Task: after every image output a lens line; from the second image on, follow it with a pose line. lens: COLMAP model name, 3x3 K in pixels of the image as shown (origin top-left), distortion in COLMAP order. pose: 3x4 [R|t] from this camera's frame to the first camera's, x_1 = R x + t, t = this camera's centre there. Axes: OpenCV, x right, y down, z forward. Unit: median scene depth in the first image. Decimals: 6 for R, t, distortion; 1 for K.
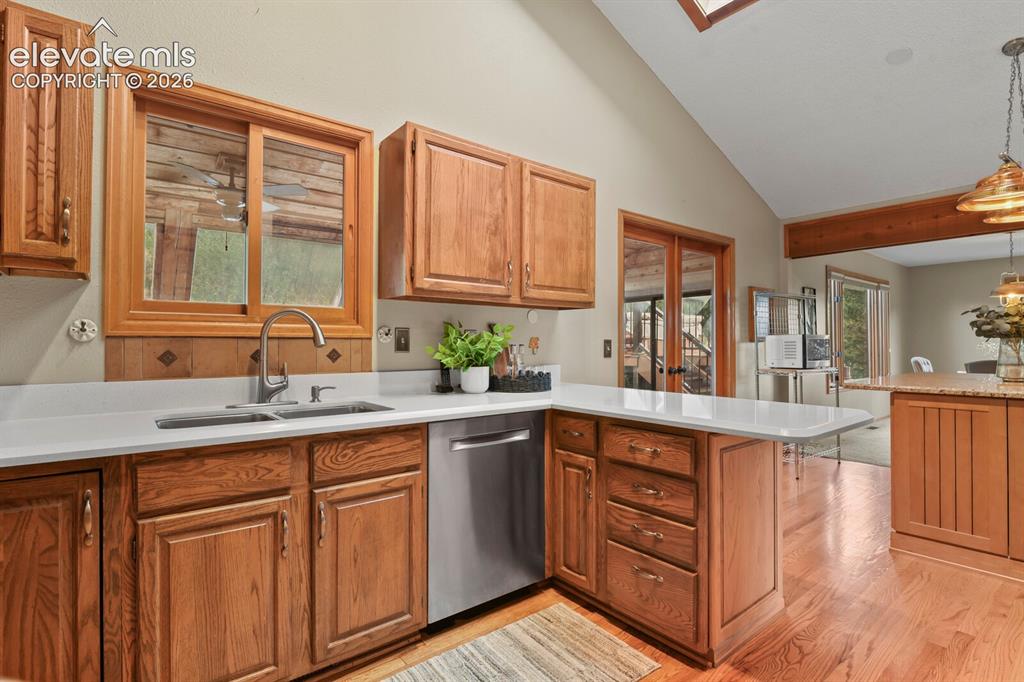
lens RADIAL K [[496.0, 0, 515.4], [0, 496.0, 340.2], [0, 0, 1]] dist [-0.007637, -0.004864]
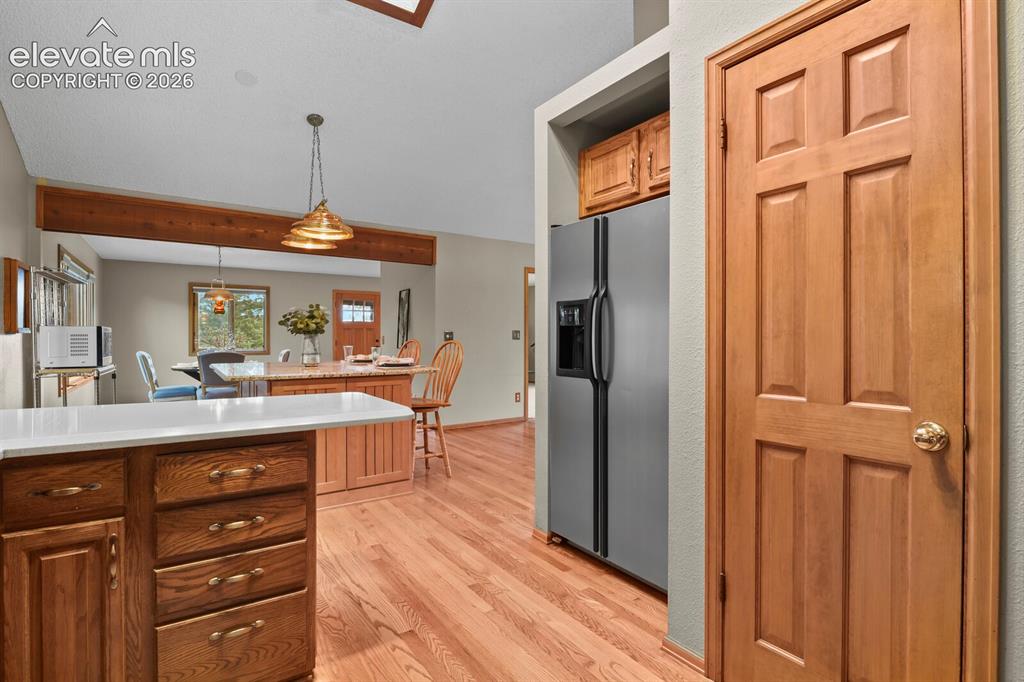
lens RADIAL K [[496.0, 0, 517.9], [0, 496.0, 341.9], [0, 0, 1]] dist [-0.007637, -0.004864]
pose [[0.072343, -0.001949, 0.997378, -0.381862], [-0.012162, 0.999922, 0.002836, 0.007126], [-0.997306, -0.012336, 0.072314, 0.406646]]
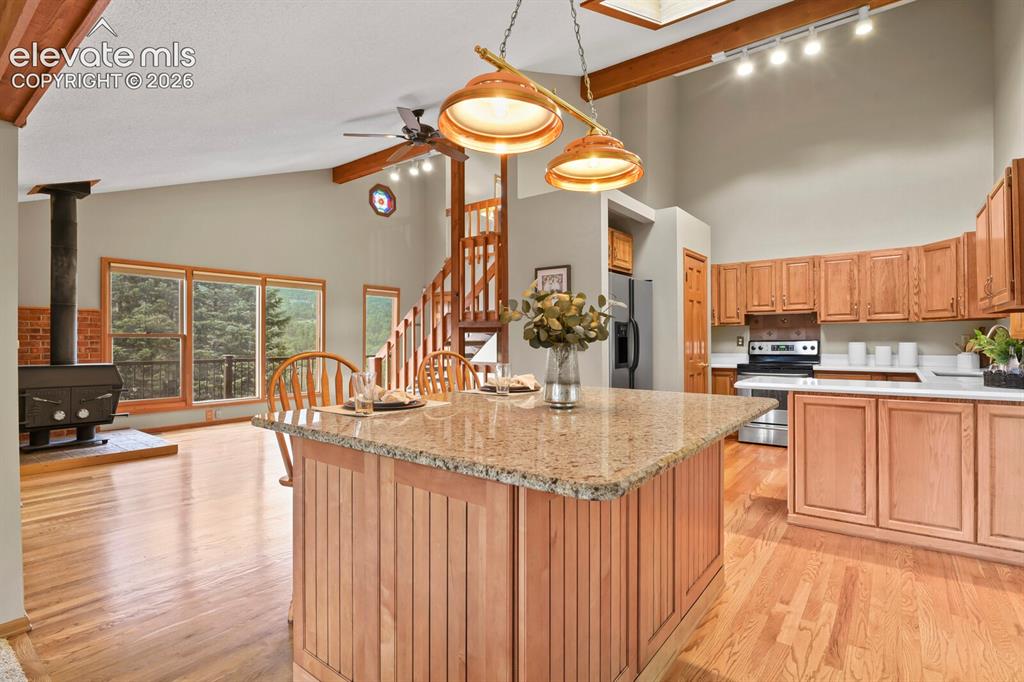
lens RADIAL K [[496.0, 0, 517.4], [0, 496.0, 340.2], [0, 0, 1]] dist [-0.007637, -0.004864]
pose [[-0.970512, 0.005834, -0.240981, 1.542603], [0.008070, 0.999933, -0.008293, -0.003221], [0.240917, -0.009993, -0.970494, 2.047904]]
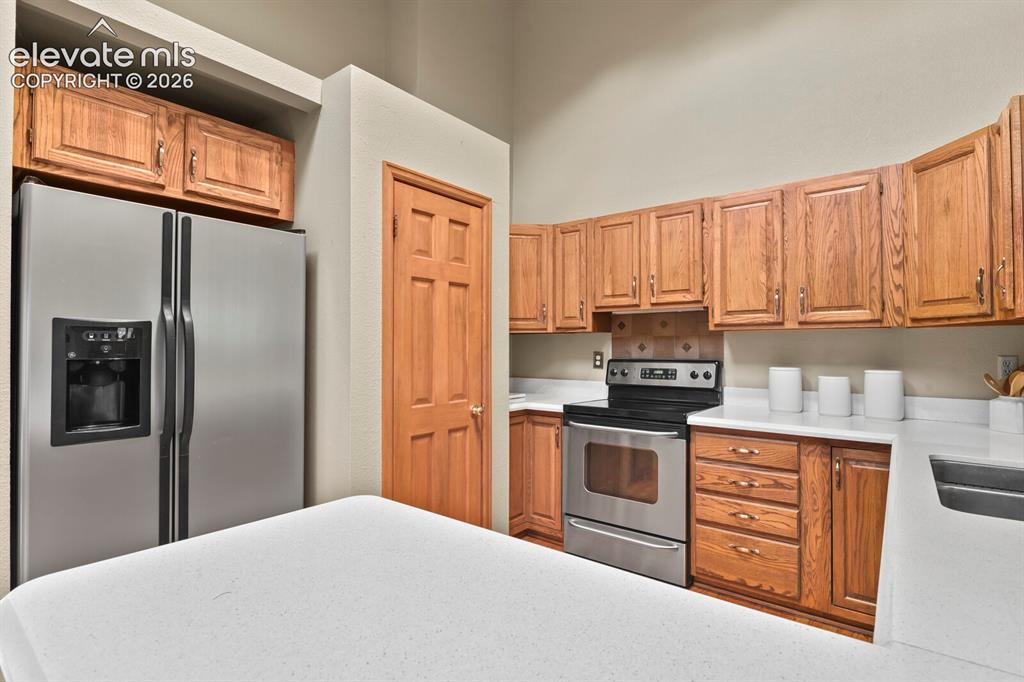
lens RADIAL K [[496.0, 0, 518.2], [0, 496.0, 340.4], [0, 0, 1]] dist [-0.007637, -0.004864]
pose [[-0.972142, -0.004742, -0.234346, 0.321029], [0.000163, 0.999781, -0.020905, -0.039260], [0.234394, -0.020361, -0.971929, 1.173630]]
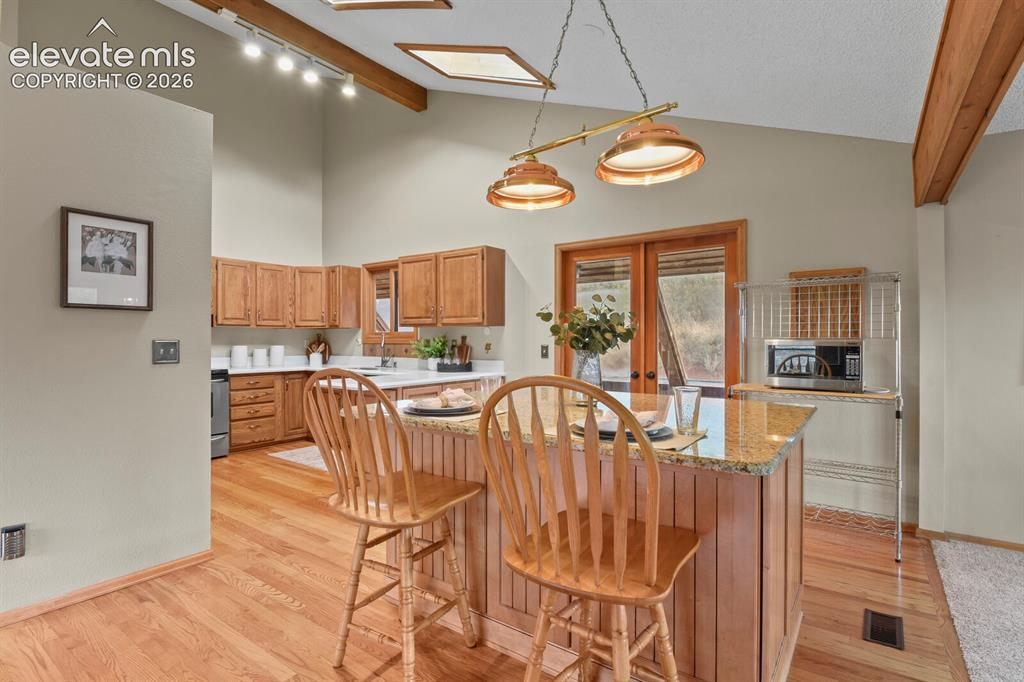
lens RADIAL K [[496.0, 0, 521.8], [0, 496.0, 339.3], [0, 0, 1]] dist [-0.007637, -0.004864]
pose [[0.277792, 0.001582, -0.960640, 2.179491], [0.006499, 0.999973, 0.003526, -0.031405], [0.960619, -0.007223, 0.277774, 0.837215]]
